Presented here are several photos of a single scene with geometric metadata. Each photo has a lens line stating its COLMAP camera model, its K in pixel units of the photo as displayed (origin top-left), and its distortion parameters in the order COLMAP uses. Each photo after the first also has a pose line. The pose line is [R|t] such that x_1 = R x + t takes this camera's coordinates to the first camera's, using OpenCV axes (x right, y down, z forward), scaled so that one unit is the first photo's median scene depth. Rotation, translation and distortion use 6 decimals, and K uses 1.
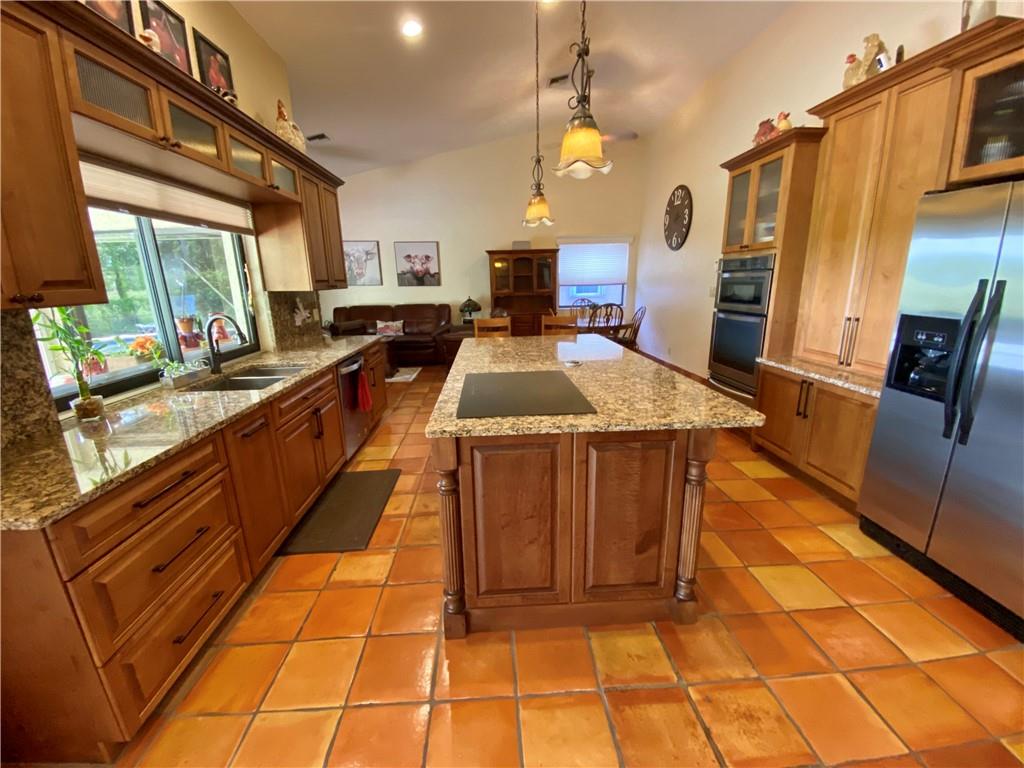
lens RADIAL K [[416.2, 0, 509.0], [0, 416.2, 389.8], [0, 0, 1]] dist [0.037923, -0.027009]
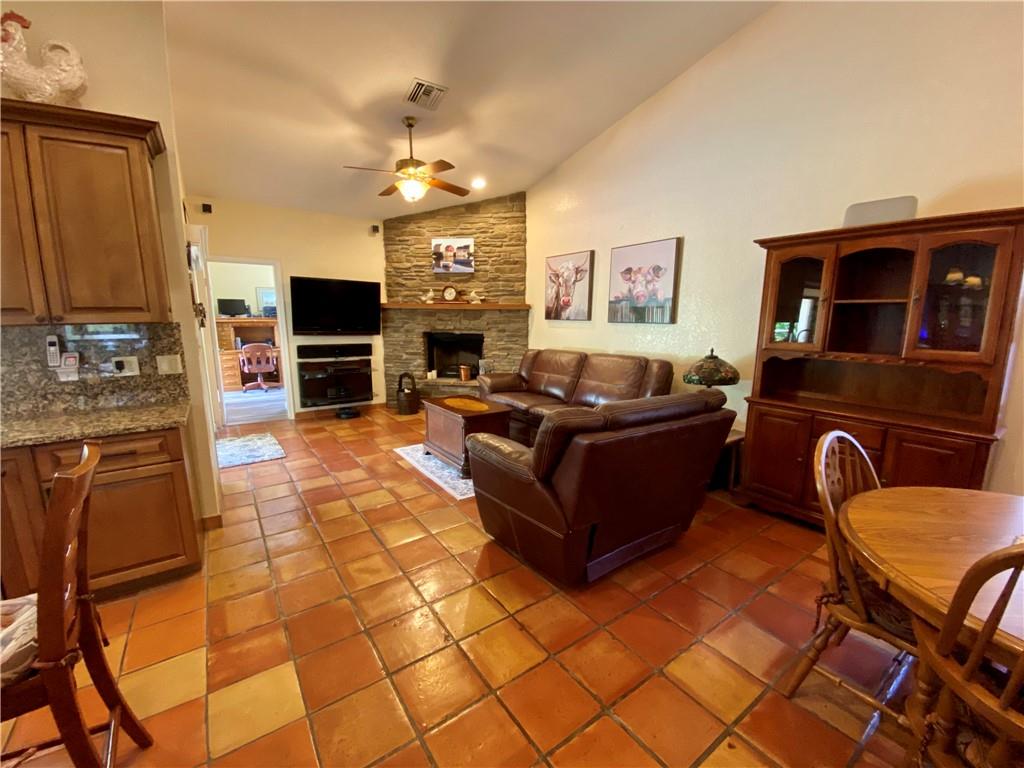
lens RADIAL K [[416.2, 0, 509.0], [0, 416.2, 389.8], [0, 0, 1]] dist [0.037923, -0.027009]
pose [[0.528142, 0.169508, -0.832065, 0.165052], [-0.227909, 0.972217, 0.053397, -0.157655], [0.818000, 0.161434, 0.552101, 0.584650]]
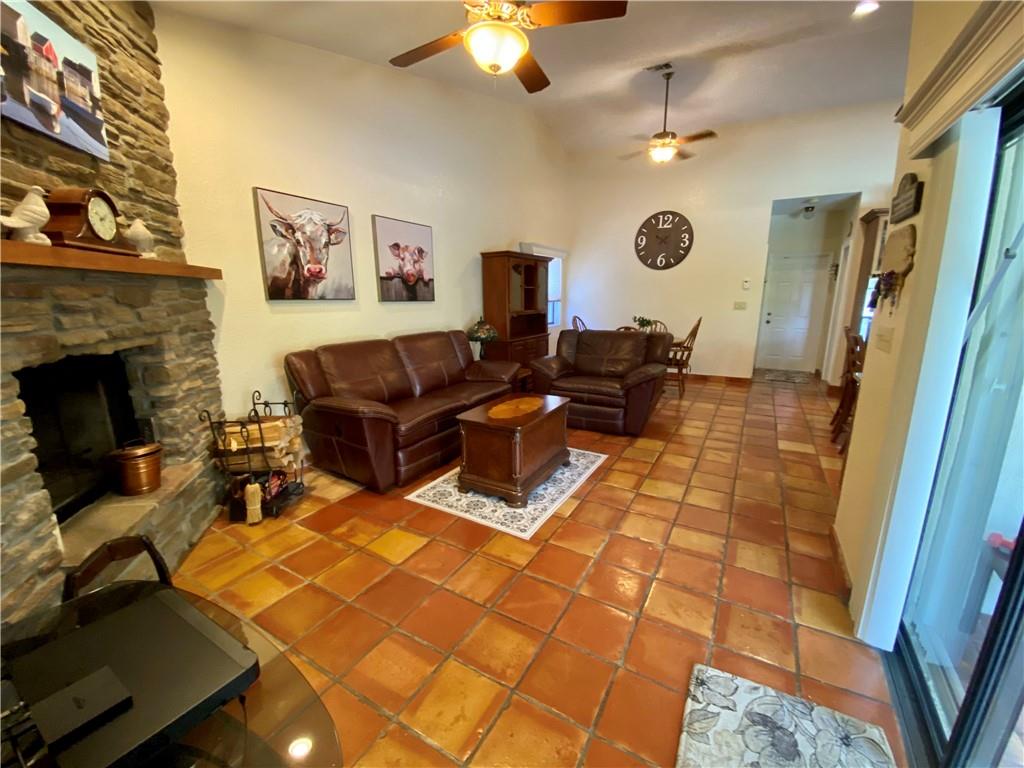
lens RADIAL K [[416.2, 0, 509.0], [0, 416.2, 389.8], [0, 0, 1]] dist [0.037923, -0.027009]
pose [[0.552614, -0.167520, 0.816428, -0.620923], [0.205786, 0.976687, 0.061113, -0.143146], [-0.807632, 0.134238, 0.574204, 0.599976]]
